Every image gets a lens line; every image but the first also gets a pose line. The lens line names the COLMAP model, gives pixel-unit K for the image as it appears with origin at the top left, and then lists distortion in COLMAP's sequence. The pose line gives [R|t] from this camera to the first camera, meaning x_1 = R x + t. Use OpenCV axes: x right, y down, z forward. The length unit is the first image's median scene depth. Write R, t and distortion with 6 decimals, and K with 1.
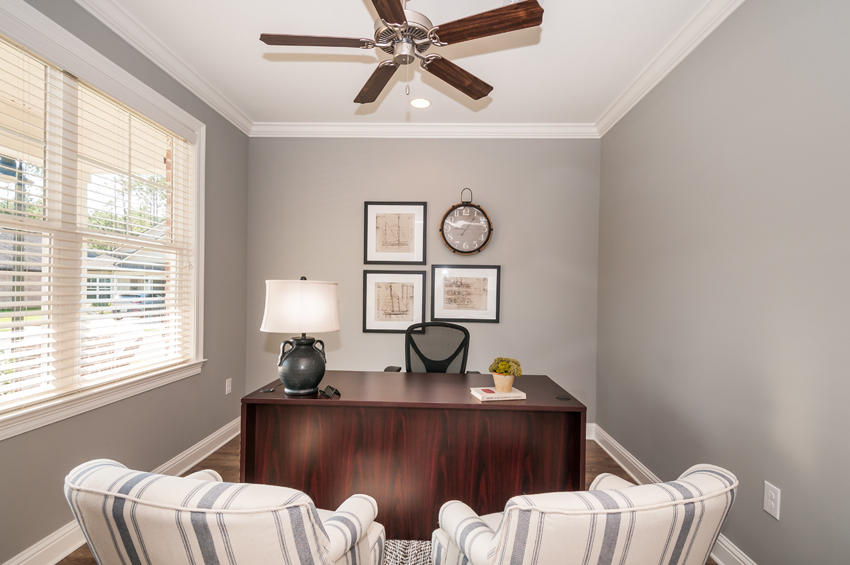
lens RADIAL K [[406.9, 0, 424.3], [0, 406.9, 285.6], [0, 0, 1]] dist [0.012245, -0.006000]
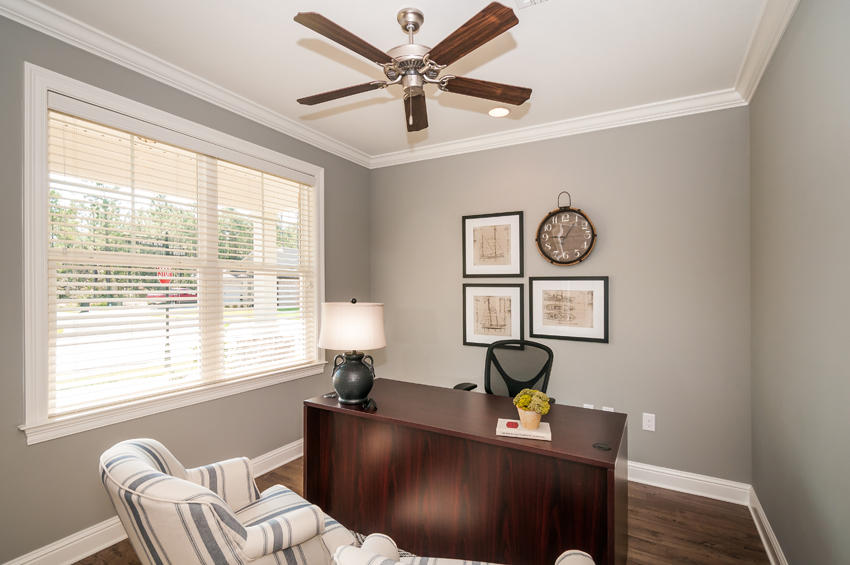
lens RADIAL K [[406.9, 0, 426.5], [0, 406.9, 283.3], [0, 0, 1]] dist [0.012245, -0.006000]
pose [[0.885753, -0.013977, -0.463947, 0.254464], [0.011605, 0.999901, -0.007967, -0.033456], [0.464013, 0.001672, 0.885827, 0.060100]]
